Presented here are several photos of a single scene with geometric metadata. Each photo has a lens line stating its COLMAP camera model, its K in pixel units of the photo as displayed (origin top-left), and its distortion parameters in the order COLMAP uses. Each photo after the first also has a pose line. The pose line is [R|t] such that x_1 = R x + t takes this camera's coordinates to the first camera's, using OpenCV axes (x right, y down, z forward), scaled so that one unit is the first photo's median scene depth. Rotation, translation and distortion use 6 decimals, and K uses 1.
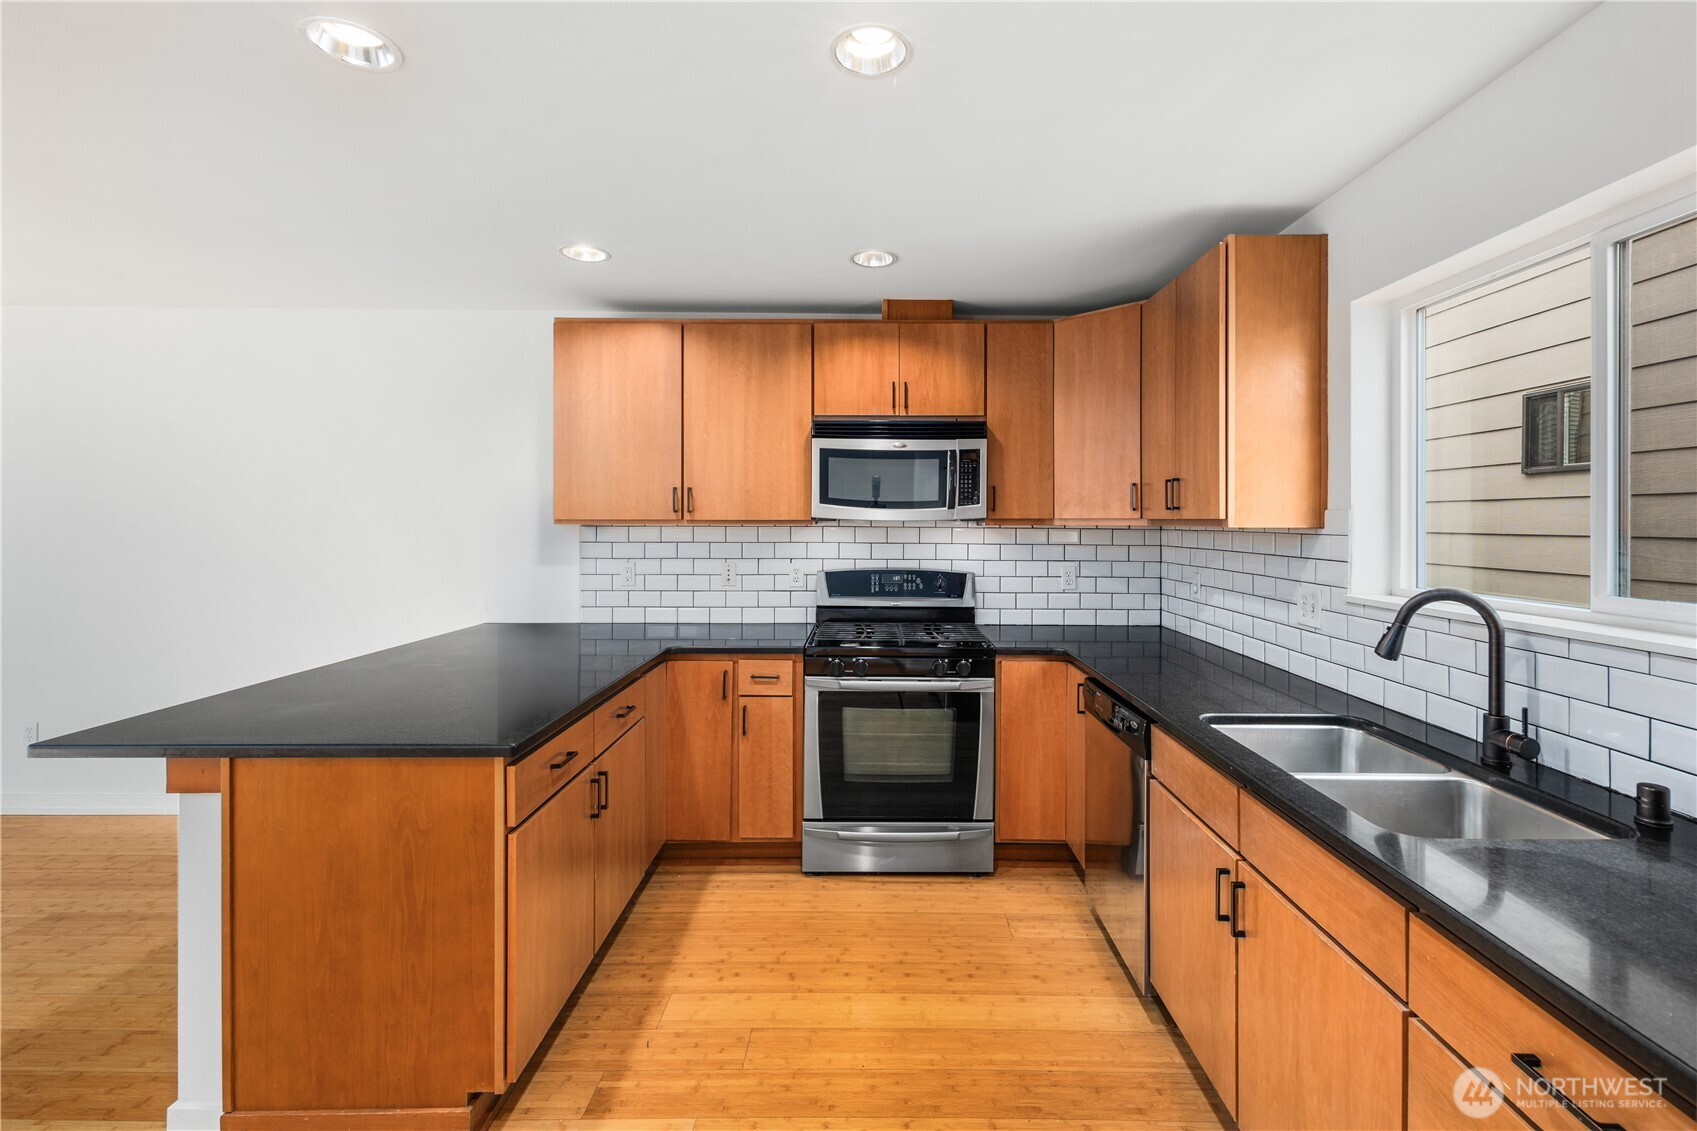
lens RADIAL K [[742.9, 0, 879.1], [0, 742.9, 518.6], [0, 0, 1]] dist [0.004686, -0.000505]
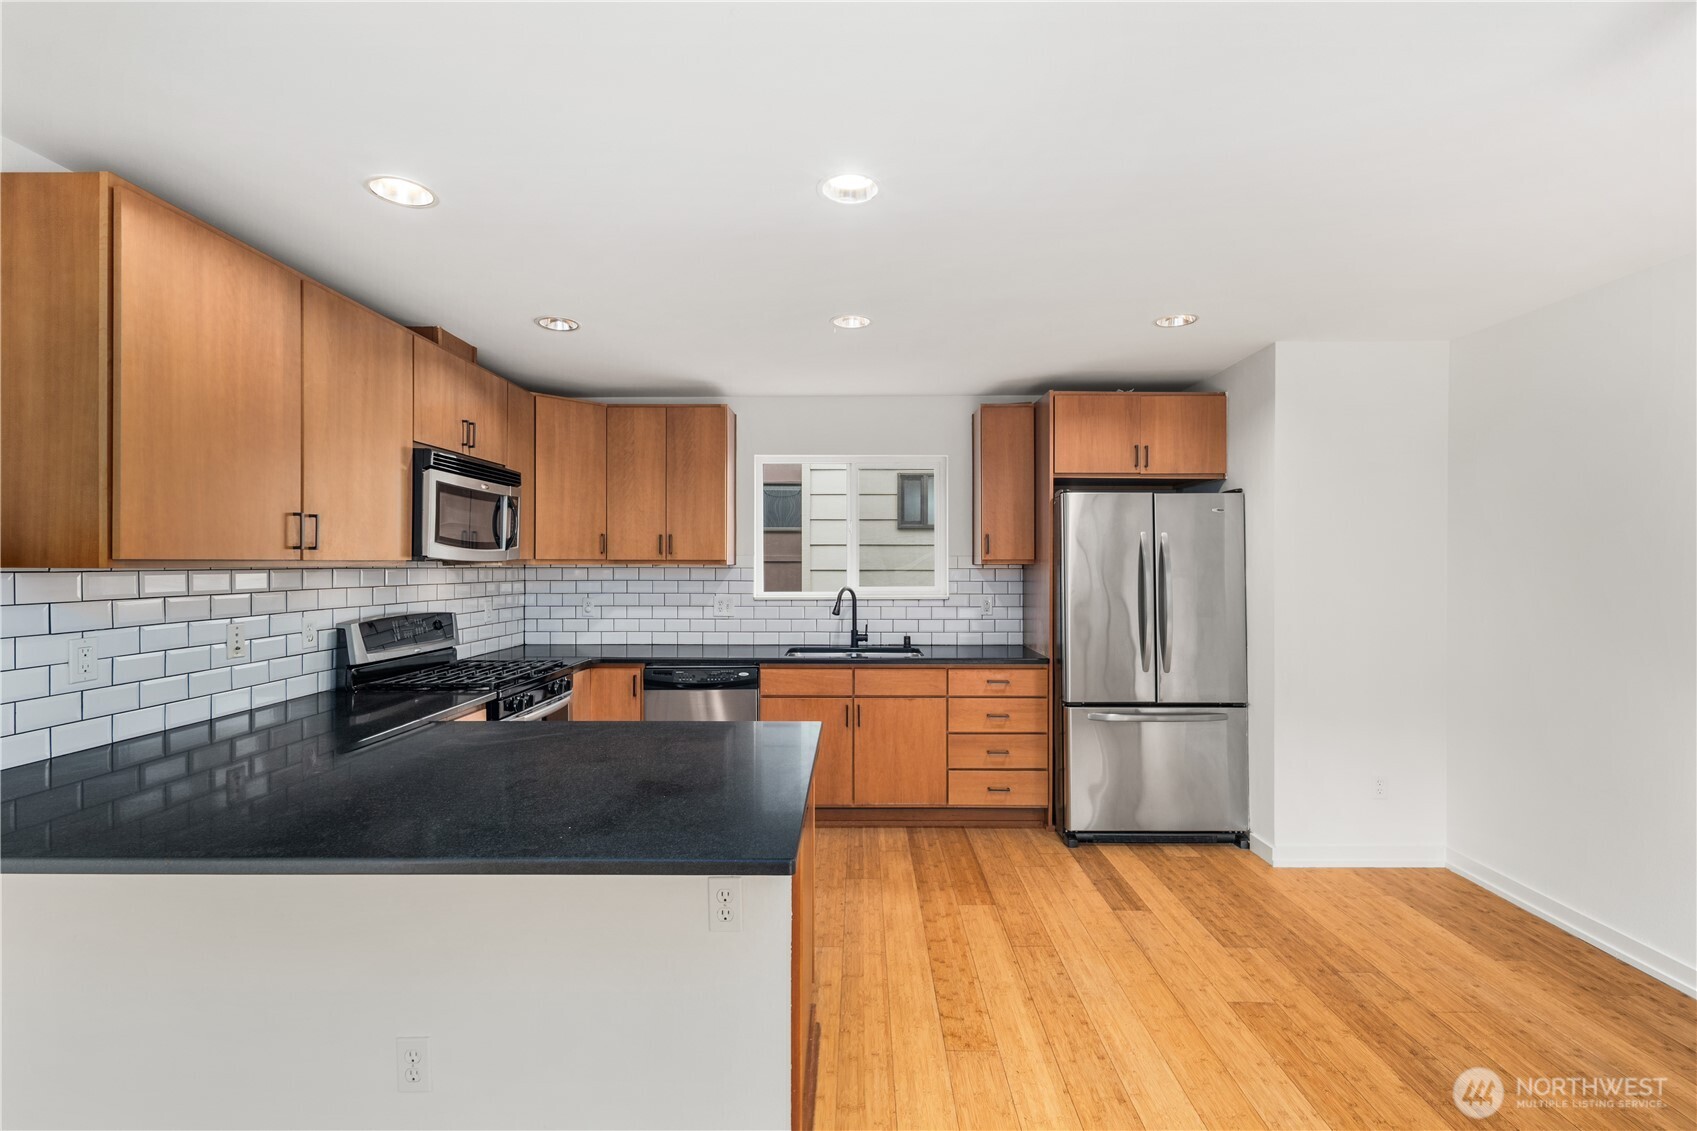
lens RADIAL K [[746.3, 0, 856.2], [0, 746.3, 563.7], [0, 0, 1]] dist [0.012203, -0.004968]
pose [[0.009361, -0.004556, 0.999946, -0.989158], [-0.004779, 0.999978, 0.004601, -0.000794], [-0.999945, -0.004822, 0.009339, 0.482878]]
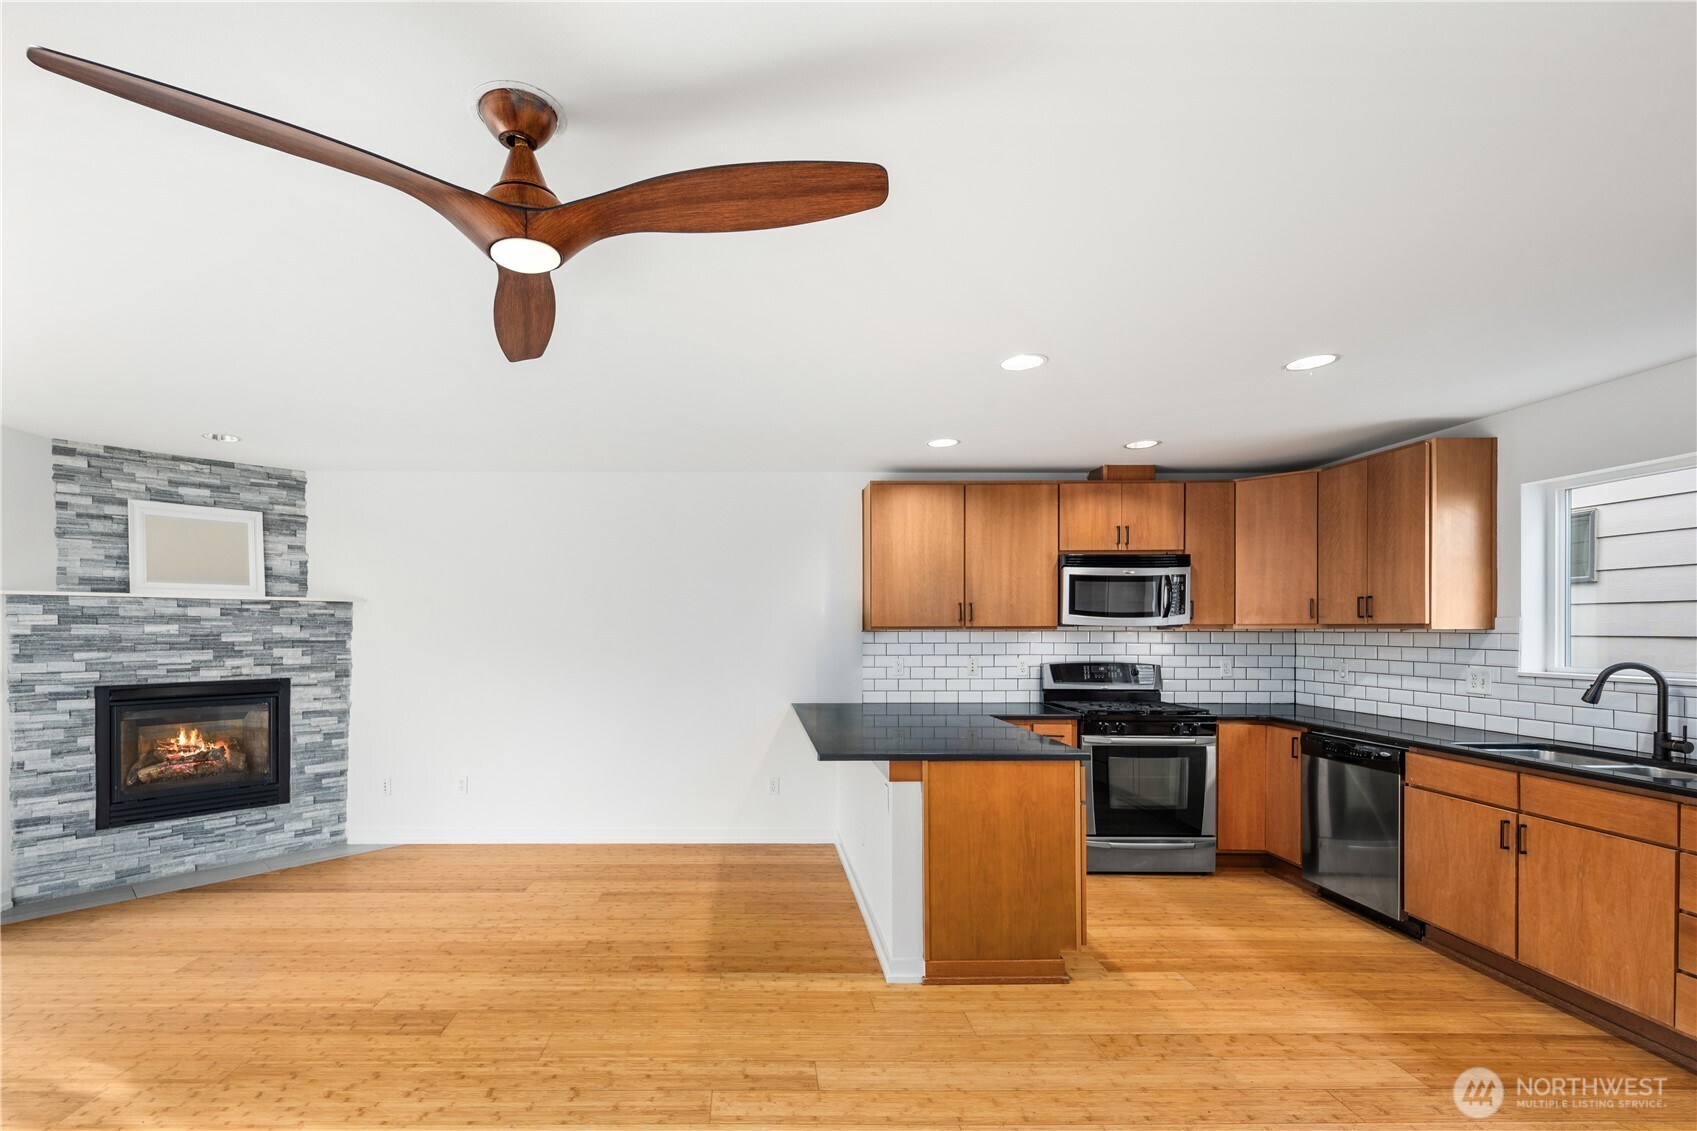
lens RADIAL K [[746.3, 0, 751.9], [0, 746.3, 631.7], [0, 0, 1]] dist [0.012203, -0.004968]
pose [[0.999956, -0.004989, -0.007924, -0.666463], [0.005061, 0.999946, 0.009047, -0.003180], [0.007879, -0.009087, 0.999928, -0.407044]]
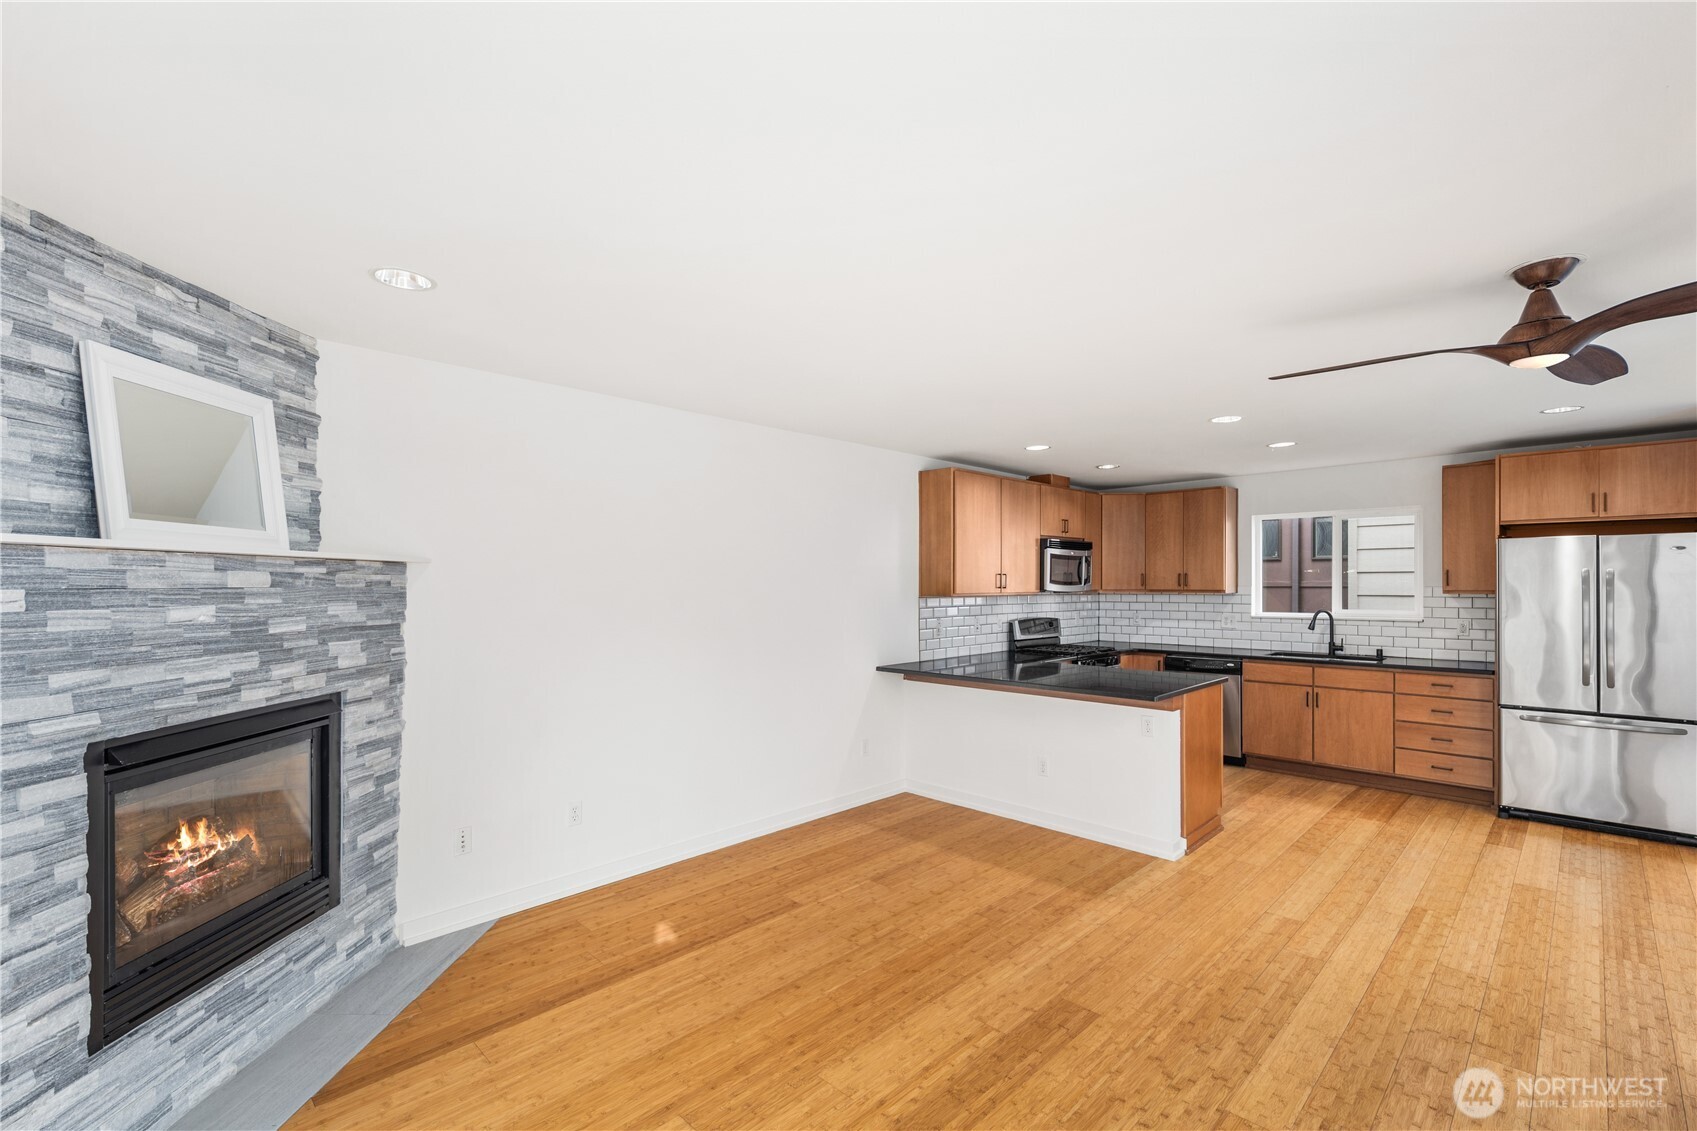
lens RADIAL K [[746.3, 0, 853.5], [0, 746.3, 587.7], [0, 0, 1]] dist [0.012203, -0.004968]
pose [[0.704342, -0.009562, 0.709796, -1.775018], [0.002583, 0.999937, 0.010908, -0.030449], [-0.709856, -0.005850, 0.704323, 0.024638]]
